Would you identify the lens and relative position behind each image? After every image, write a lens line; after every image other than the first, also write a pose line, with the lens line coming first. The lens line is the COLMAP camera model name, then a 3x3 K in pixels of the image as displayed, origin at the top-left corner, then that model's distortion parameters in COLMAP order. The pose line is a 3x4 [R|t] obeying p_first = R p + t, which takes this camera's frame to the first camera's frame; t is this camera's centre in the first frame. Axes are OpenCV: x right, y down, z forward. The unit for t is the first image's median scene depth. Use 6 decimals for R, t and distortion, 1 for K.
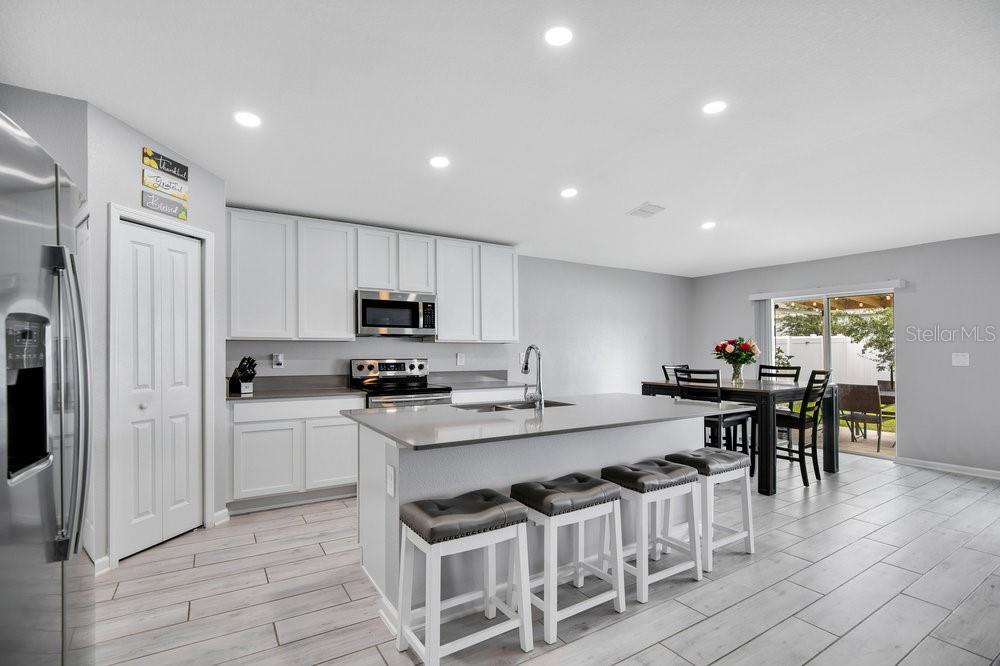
lens RADIAL K [[465.8, 0, 498.9], [0, 465.8, 342.6], [0, 0, 1]] dist [-0.011078, 0.000250]
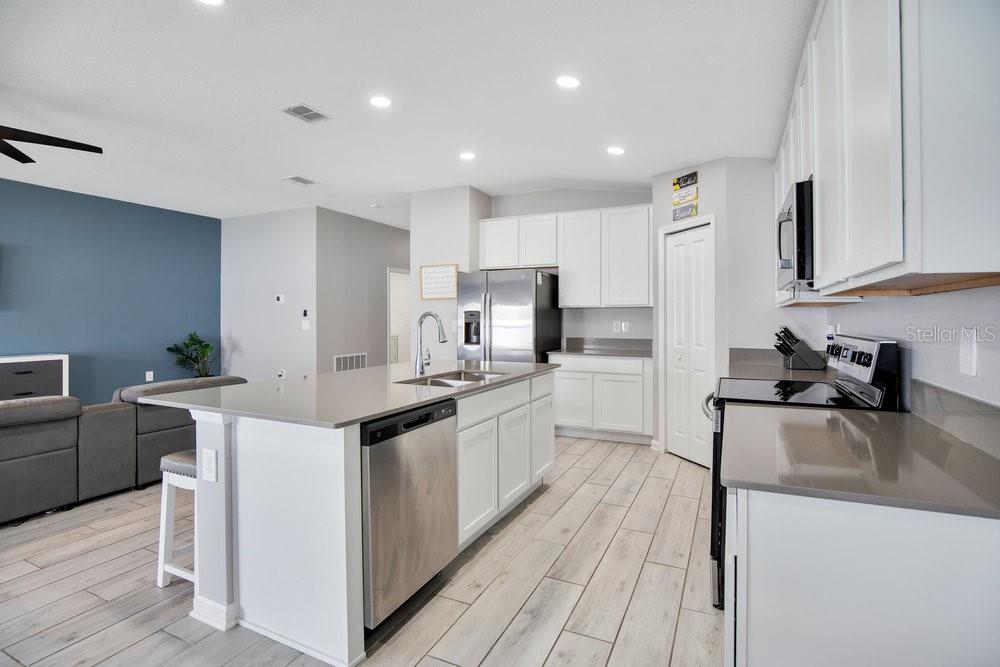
lens RADIAL K [[470.4, 0, 498.4], [0, 470.4, 321.0], [0, 0, 1]] dist [-0.038686, 0.000067]
pose [[-0.833514, 0.001691, -0.552496, 0.319155], [0.008080, 0.999926, -0.009131, 0.020919], [0.552440, -0.012075, -0.833465, 1.195709]]
